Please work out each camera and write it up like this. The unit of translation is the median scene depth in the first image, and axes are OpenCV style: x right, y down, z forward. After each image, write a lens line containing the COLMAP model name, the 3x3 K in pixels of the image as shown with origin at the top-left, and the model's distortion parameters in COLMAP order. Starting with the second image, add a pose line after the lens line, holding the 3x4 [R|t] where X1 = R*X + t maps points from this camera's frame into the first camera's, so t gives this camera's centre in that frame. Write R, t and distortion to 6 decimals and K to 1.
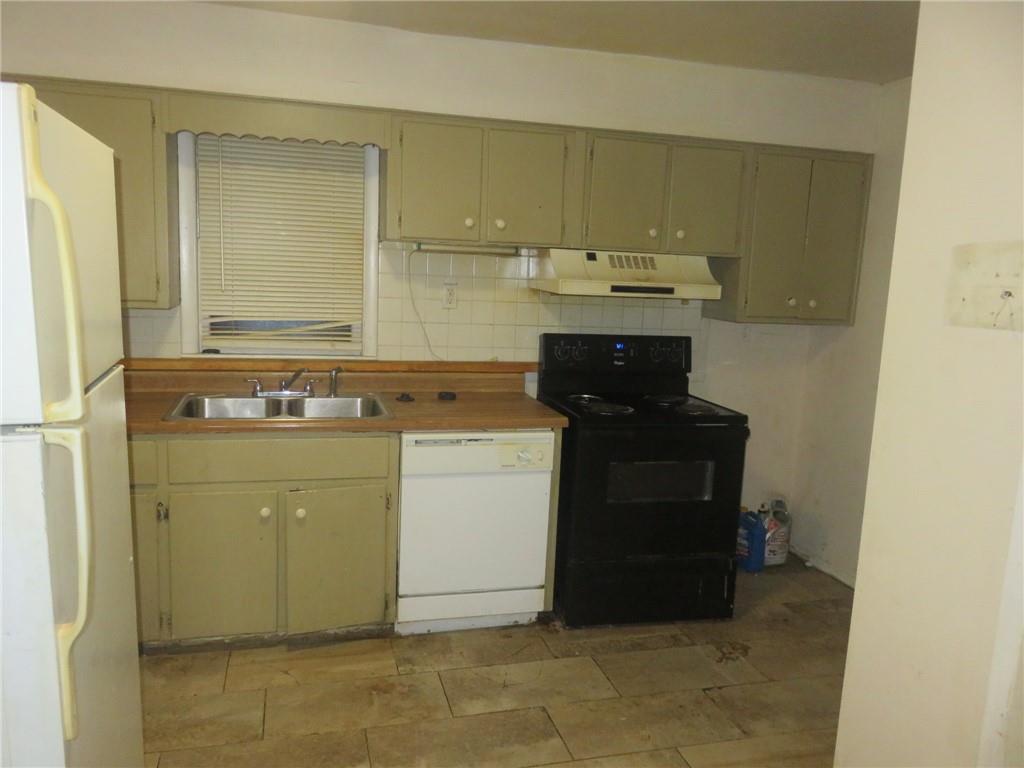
lens RADIAL K [[758.9, 0, 512.0], [0, 758.9, 384.0], [0, 0, 1]] dist [-0.015939, -0.005425]
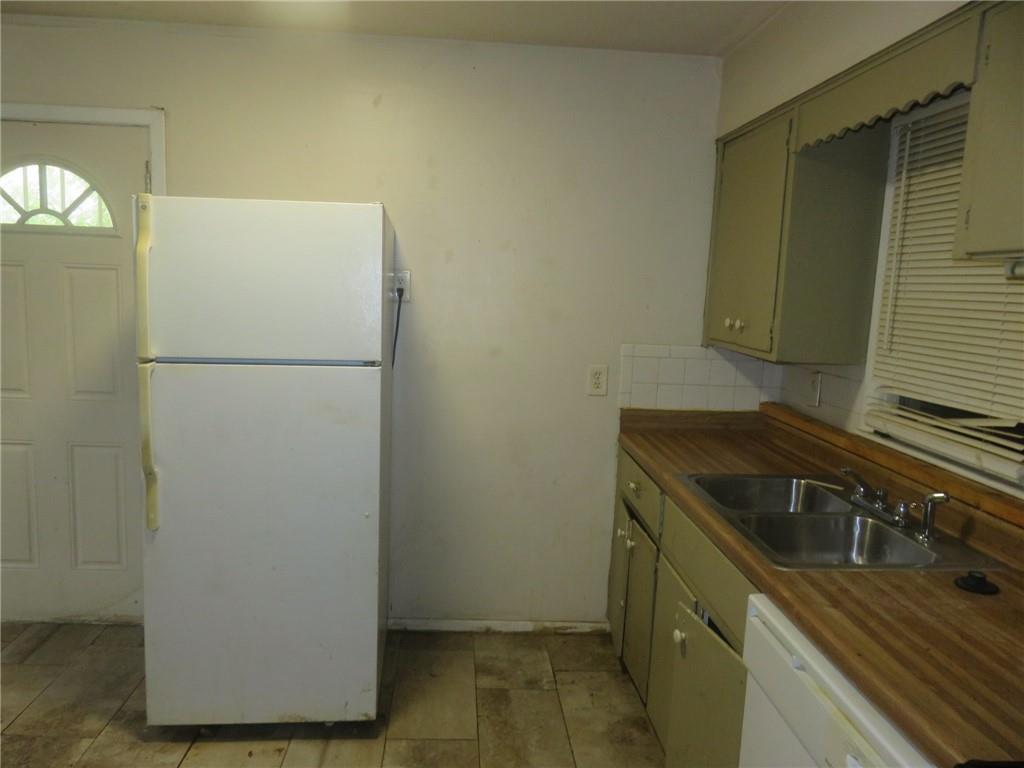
lens RADIAL K [[758.9, 0, 512.0], [0, 758.9, 384.0], [0, 0, 1]] dist [-0.015939, -0.005425]
pose [[-0.197553, 0.072184, -0.977631, 0.381654], [-0.198829, 0.973606, 0.112065, -0.100561], [0.959916, 0.216521, -0.177987, 0.776404]]
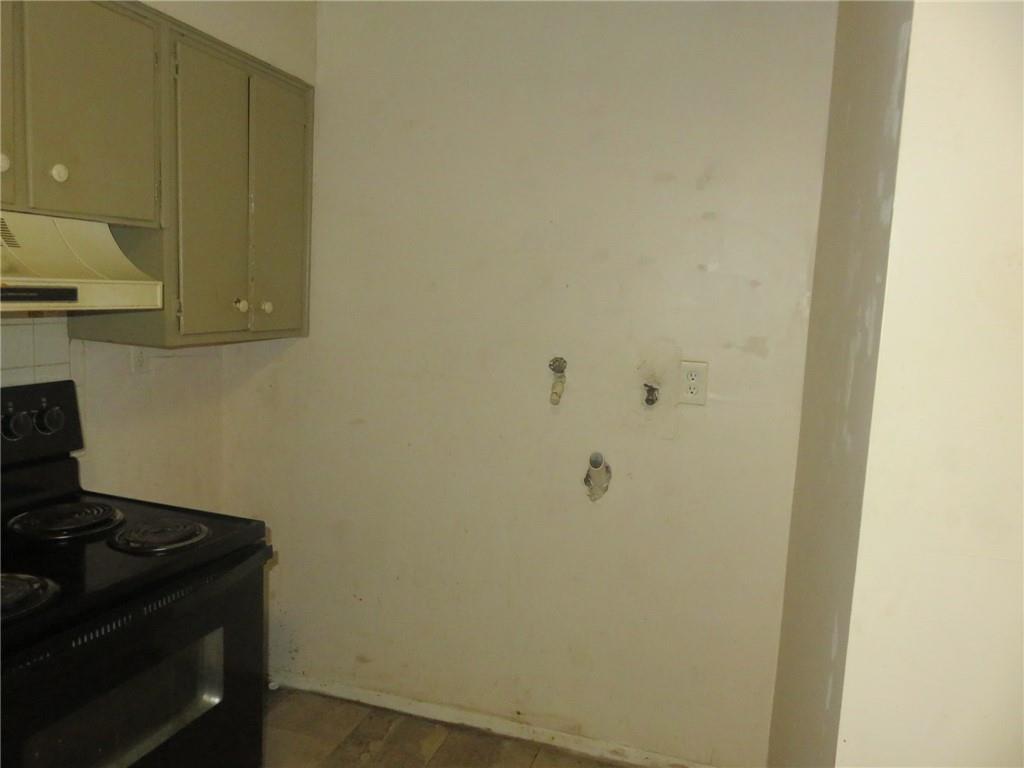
lens RADIAL K [[758.9, 0, 512.0], [0, 758.9, 384.0], [0, 0, 1]] dist [-0.015939, -0.005425]
pose [[0.546961, -0.121552, 0.828287, -0.027700], [0.103738, 0.991618, 0.077017, -0.077607], [-0.830706, 0.043800, 0.554986, 0.534193]]
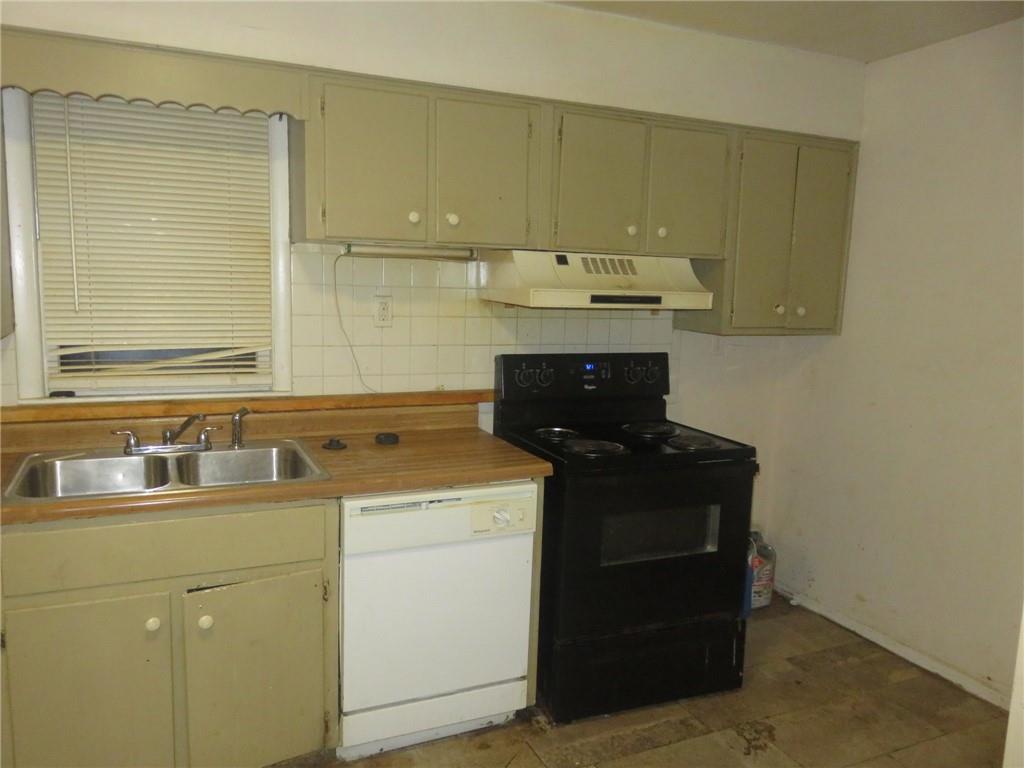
lens RADIAL K [[763.6, 0, 512.0], [0, 763.6, 384.0], [0, 0, 1]] dist [-0.012891, -0.006516]
pose [[0.986839, -0.035126, 0.157847, -0.083227], [0.036061, 0.999345, -0.003061, -0.034868], [-0.157636, 0.008712, 0.987459, 0.204382]]
